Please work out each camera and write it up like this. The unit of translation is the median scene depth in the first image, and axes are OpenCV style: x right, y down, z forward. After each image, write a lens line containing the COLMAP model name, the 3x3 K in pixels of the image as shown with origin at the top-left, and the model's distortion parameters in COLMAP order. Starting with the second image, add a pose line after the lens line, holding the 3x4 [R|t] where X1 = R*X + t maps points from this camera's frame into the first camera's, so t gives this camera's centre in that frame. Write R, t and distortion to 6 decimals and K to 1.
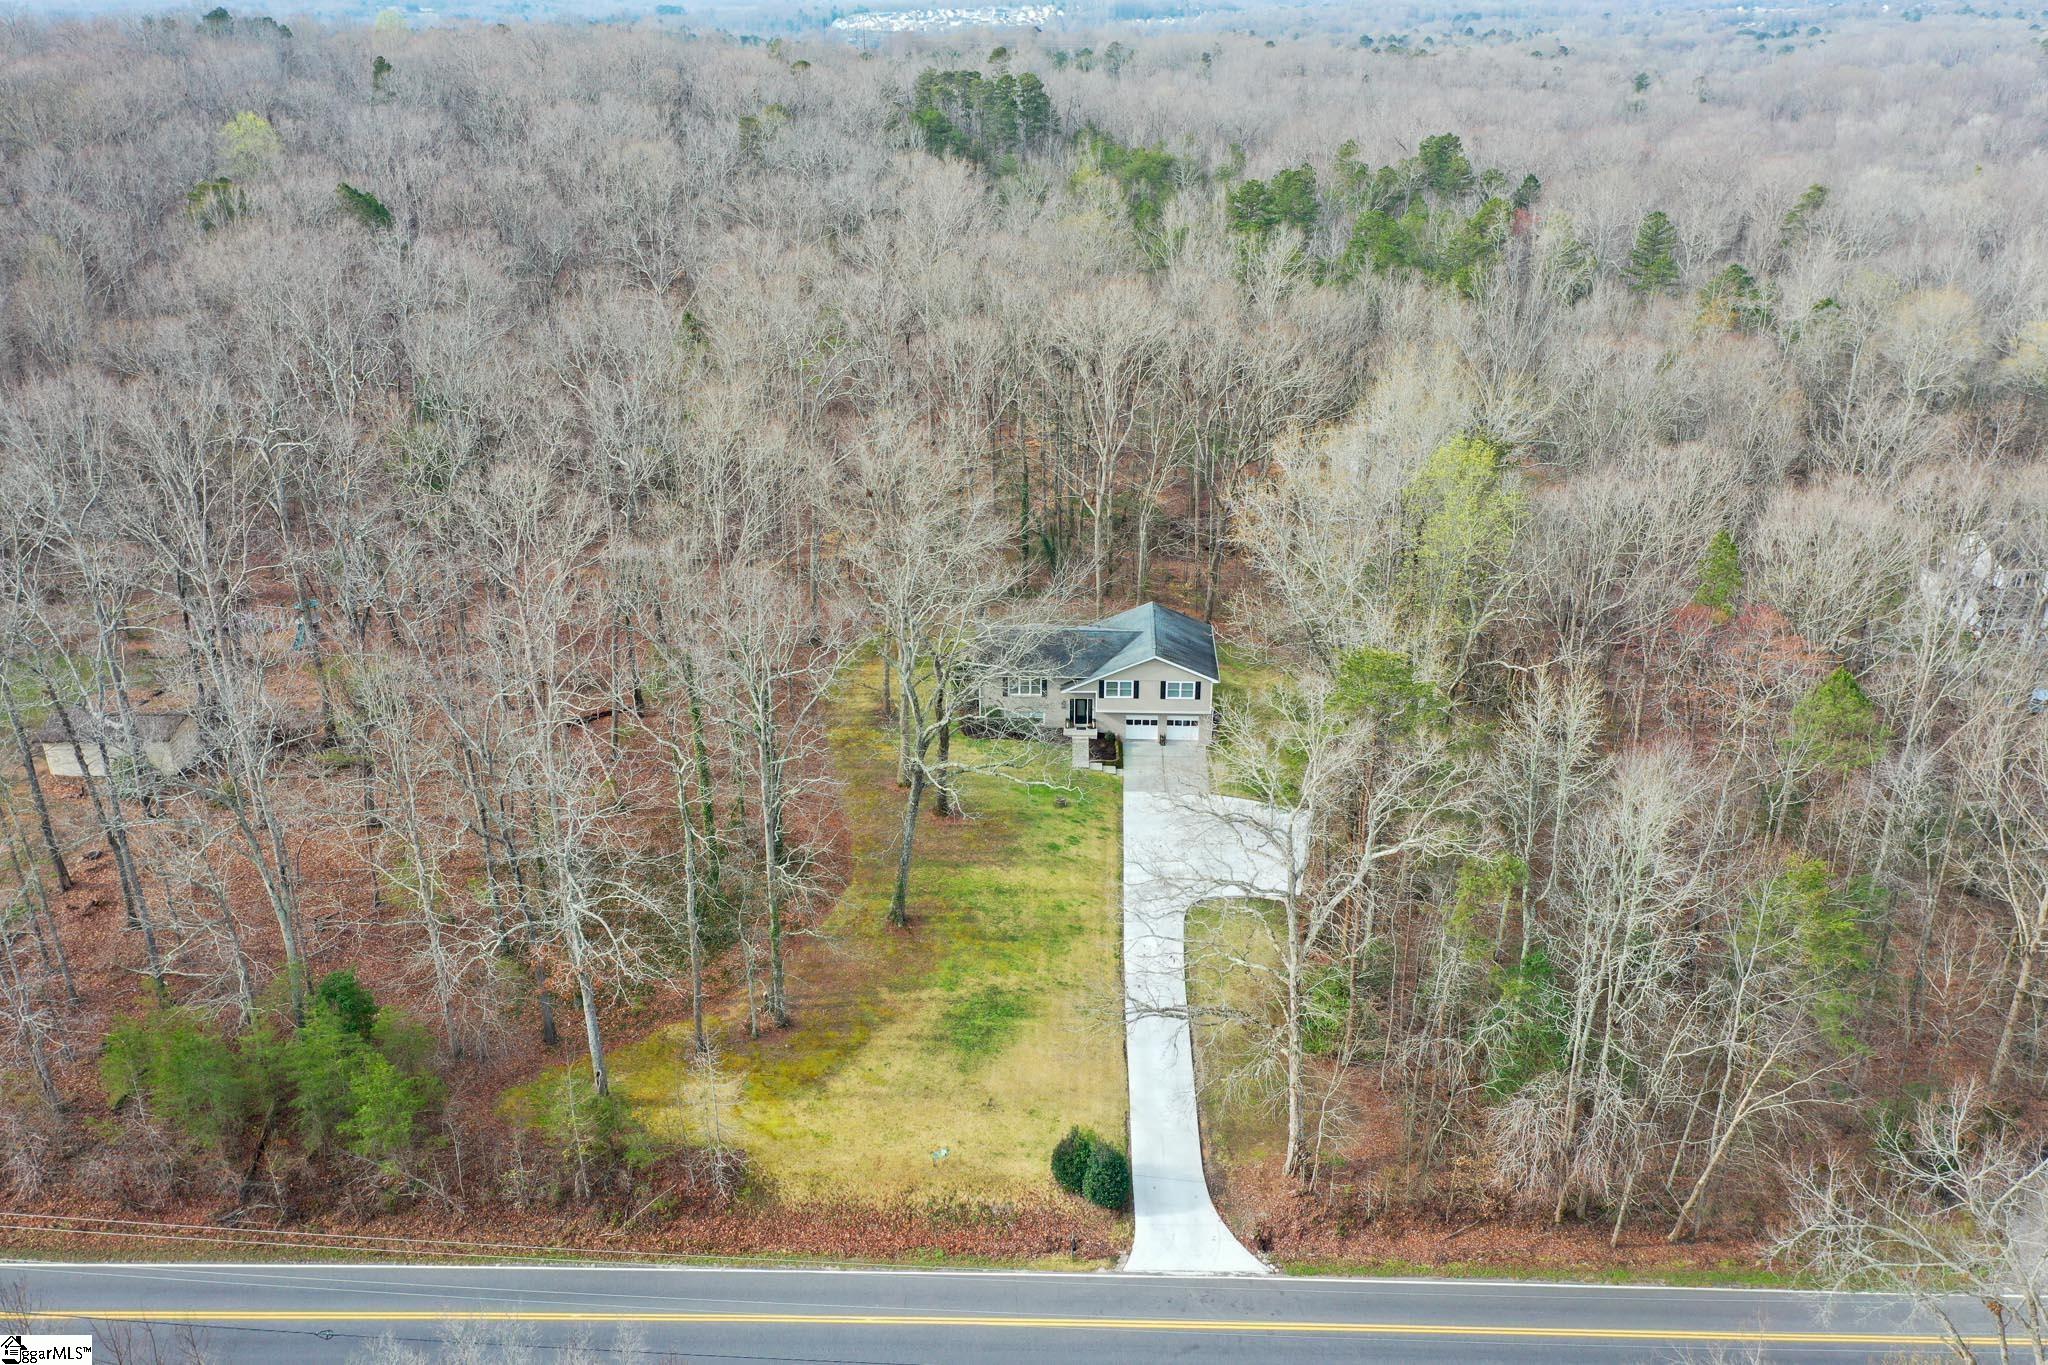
lens RADIAL K [[1650.7, 0, 1023.7], [0, 1650.7, 679.6], [0, 0, 1]] dist [0.039498, -0.001041]
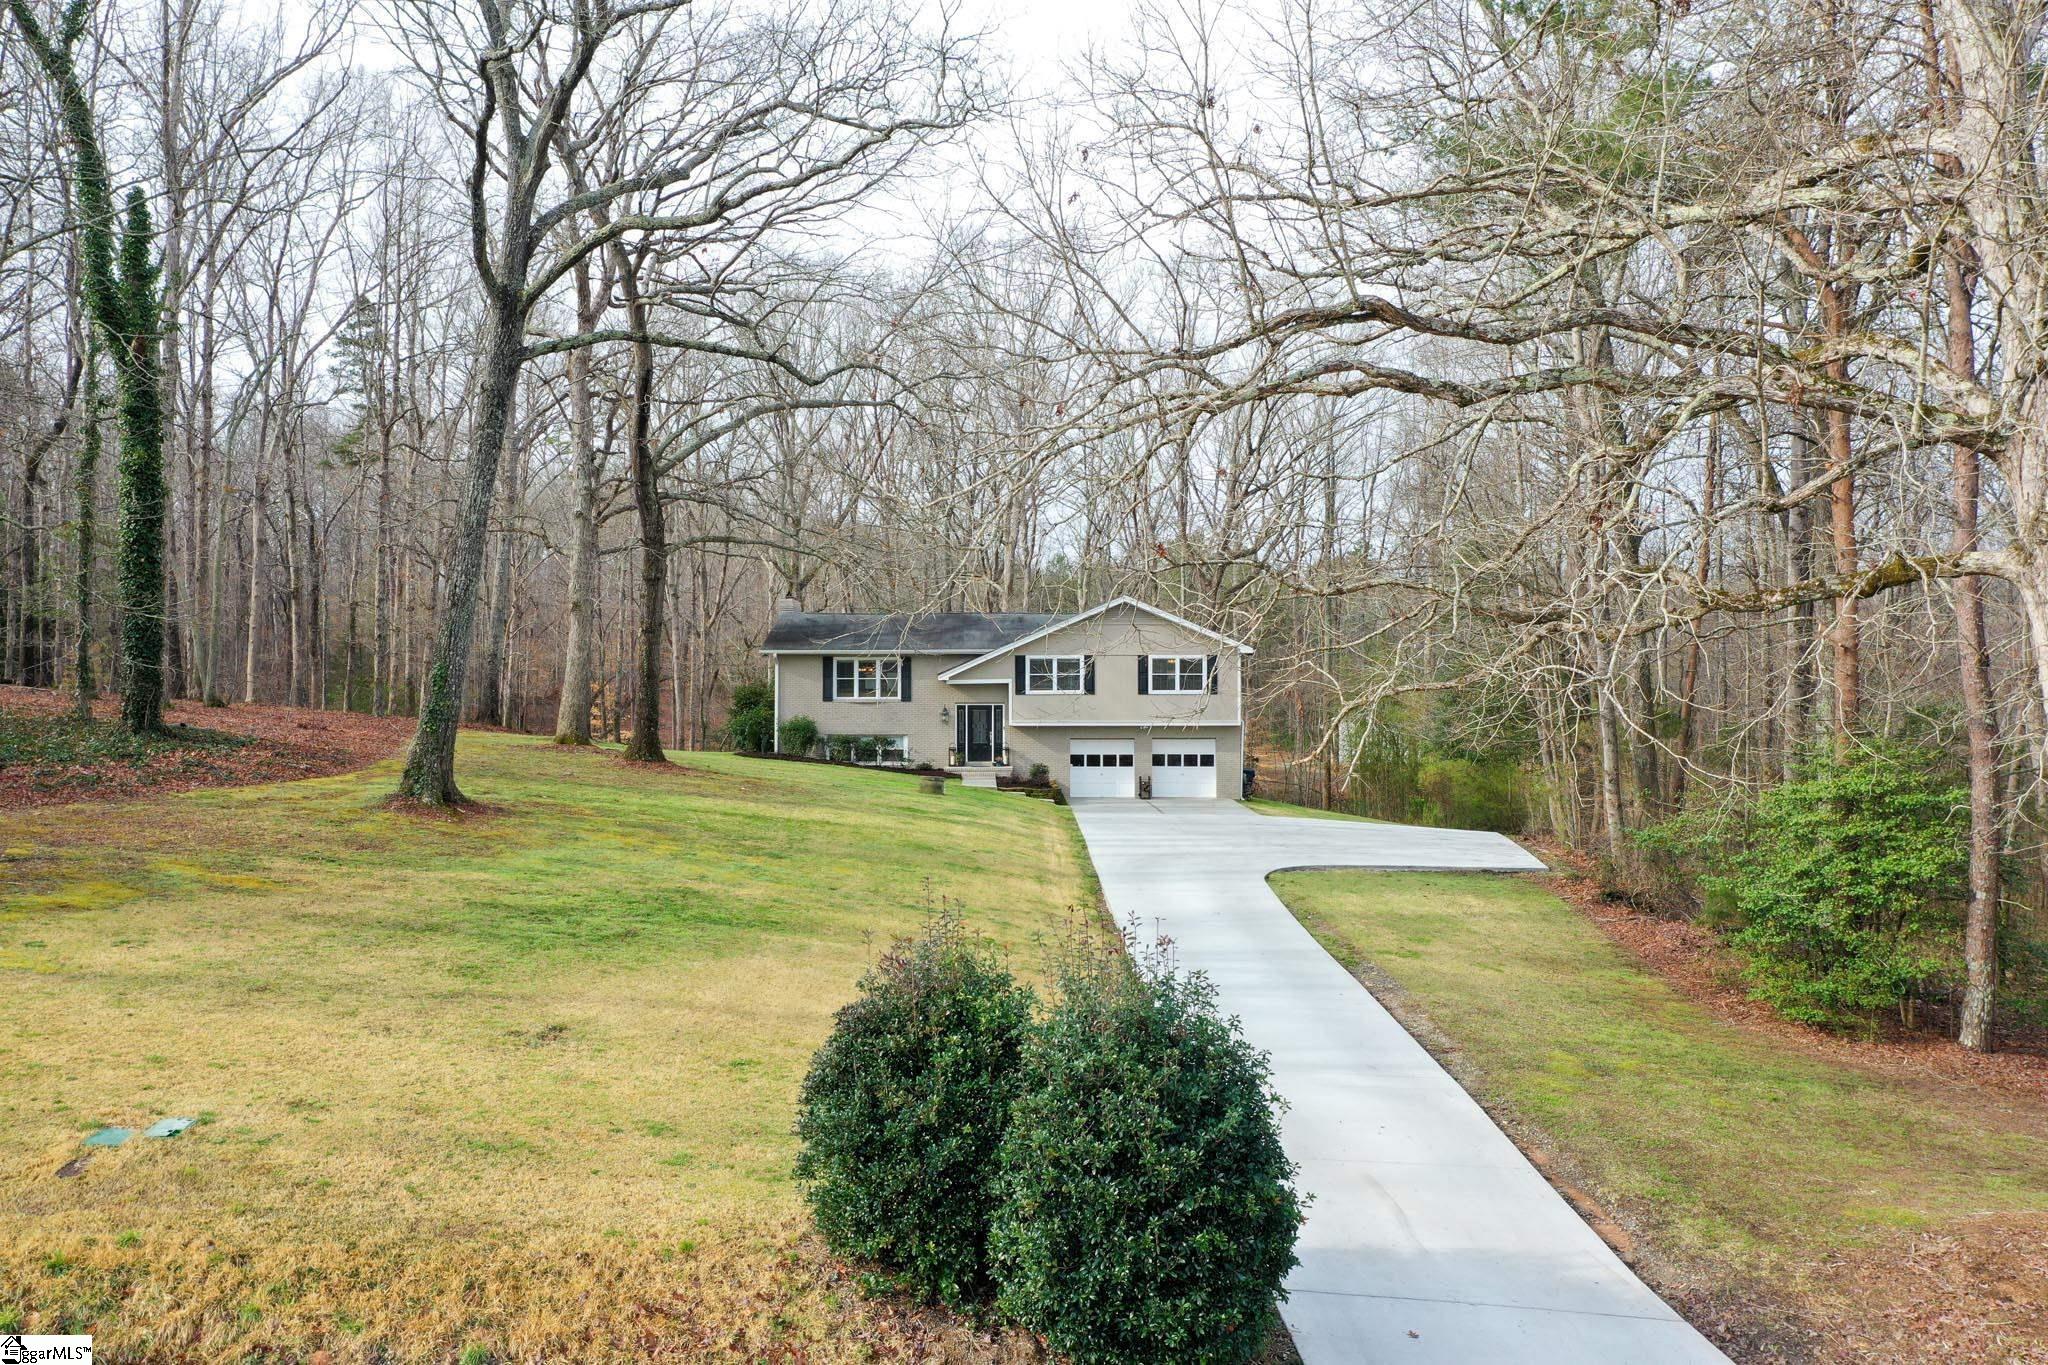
lens RADIAL K [[1650.7, 0, 1029.8], [0, 1650.7, 679.6], [0, 0, 1]] dist [0.039498, -0.001041]
pose [[0.998037, 0.005760, 0.062354, 0.018848], [0.020532, 0.910610, -0.412757, 0.211067], [-0.059158, 0.413227, 0.908705, 0.542070]]
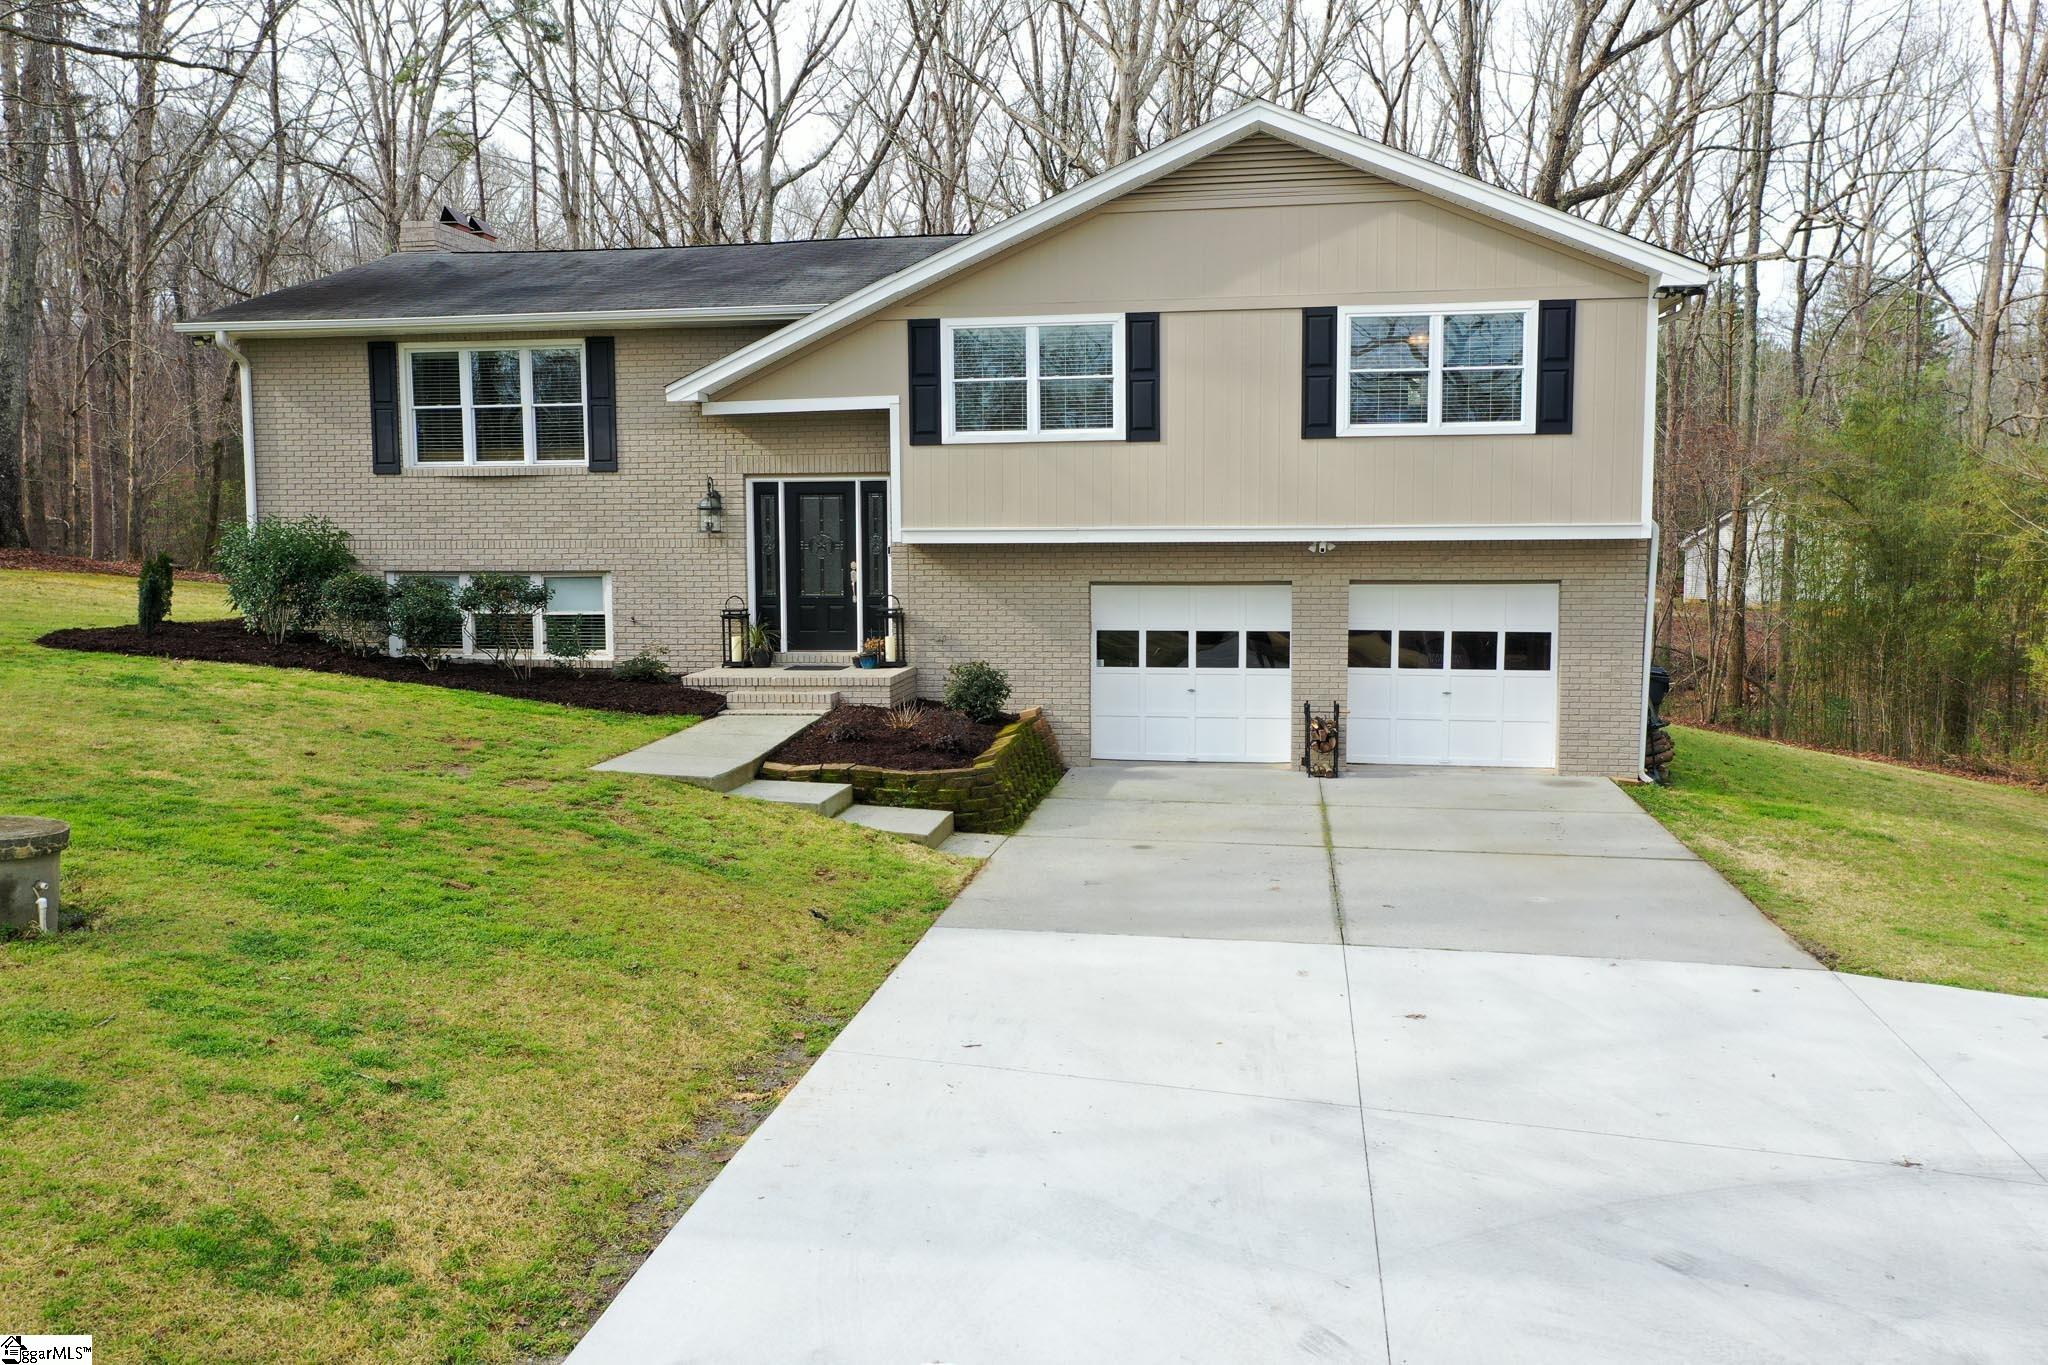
lens RADIAL K [[1650.7, 0, 1011.5], [0, 1650.7, 682.2], [0, 0, 1]] dist [0.039498, -0.001041]
pose [[0.992986, 0.009638, -0.117838, 0.073813], [-0.045681, 0.950550, -0.307193, 0.080826], [0.109050, 0.310421, 0.944324, 0.851810]]
